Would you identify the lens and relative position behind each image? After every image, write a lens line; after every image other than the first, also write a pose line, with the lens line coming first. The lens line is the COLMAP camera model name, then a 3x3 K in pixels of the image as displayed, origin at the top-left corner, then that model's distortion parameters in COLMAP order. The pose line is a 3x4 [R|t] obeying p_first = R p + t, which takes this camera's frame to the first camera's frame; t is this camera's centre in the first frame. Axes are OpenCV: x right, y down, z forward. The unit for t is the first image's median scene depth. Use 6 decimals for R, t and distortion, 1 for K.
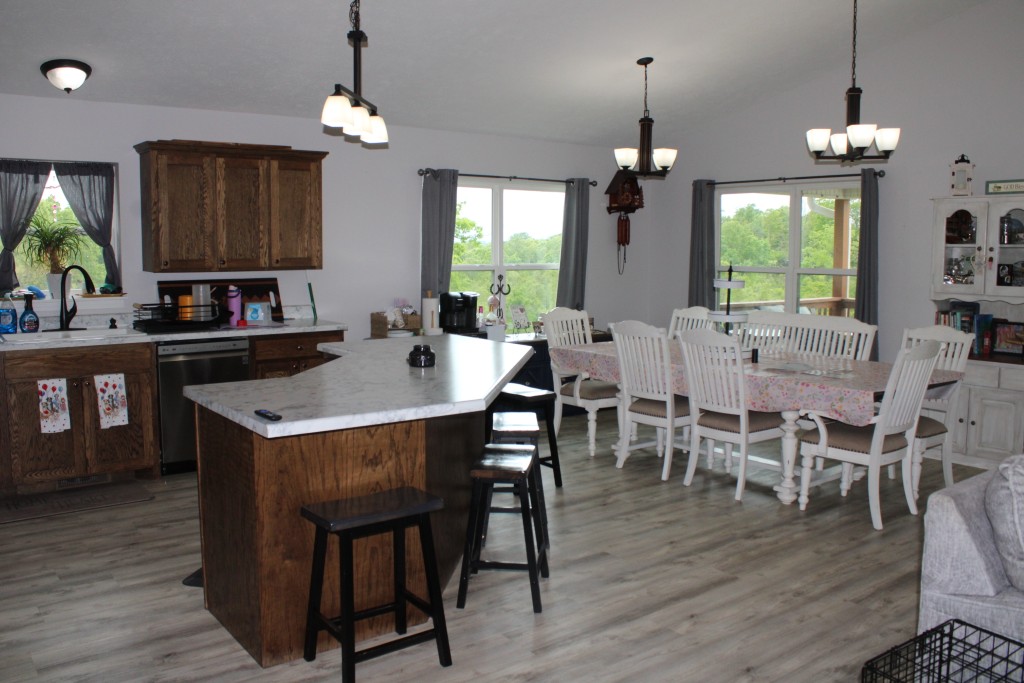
lens RADIAL K [[864.6, 0, 511.5], [0, 864.6, 339.9], [0, 0, 1]] dist [-0.133130, 0.089171]
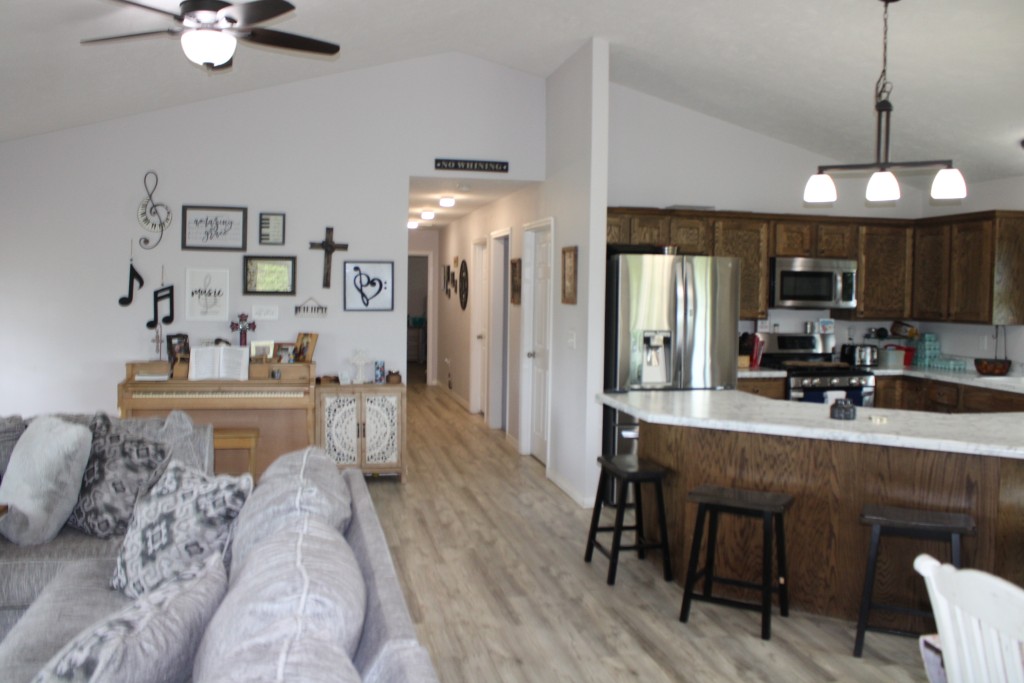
lens RADIAL K [[864.6, 0, 502.9], [0, 864.6, 333.9], [0, 0, 1]] dist [-0.133130, 0.089171]
pose [[-0.433217, 0.039456, -0.900425, 0.692471], [-0.112357, 0.988884, 0.097390, -0.087248], [0.894259, 0.143360, -0.423968, 0.735840]]
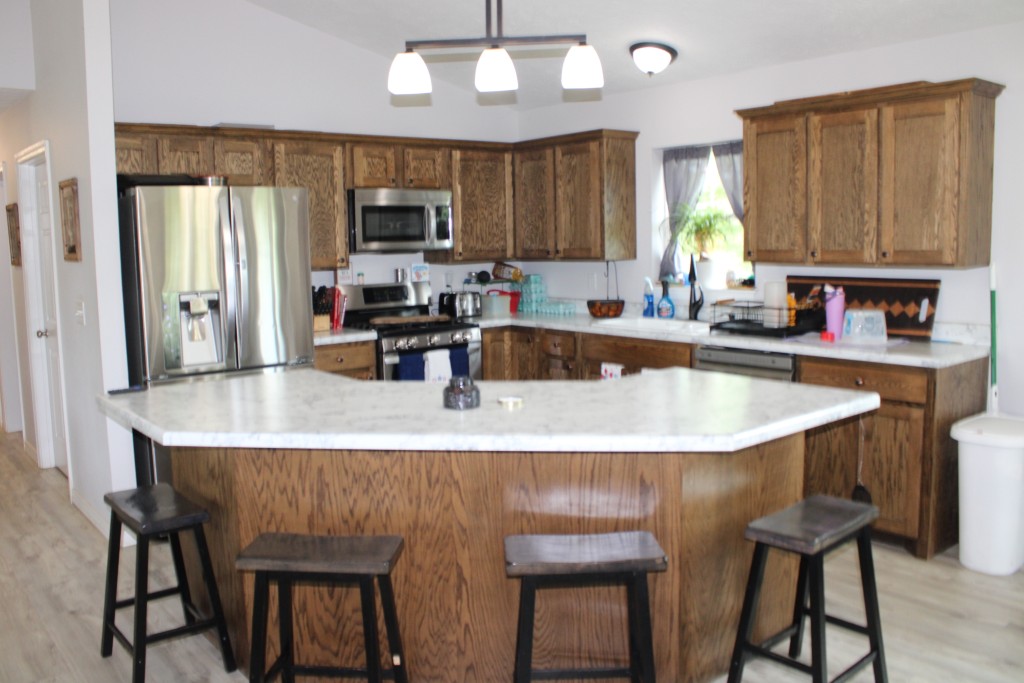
lens RADIAL K [[864.6, 0, 511.0], [0, 864.6, 341.0], [0, 0, 1]] dist [-0.133130, 0.089171]
pose [[0.031303, 0.115695, -0.992791, 0.413088], [-0.088995, 0.989656, 0.112524, -0.075288], [0.995540, 0.084831, 0.041275, 0.703262]]
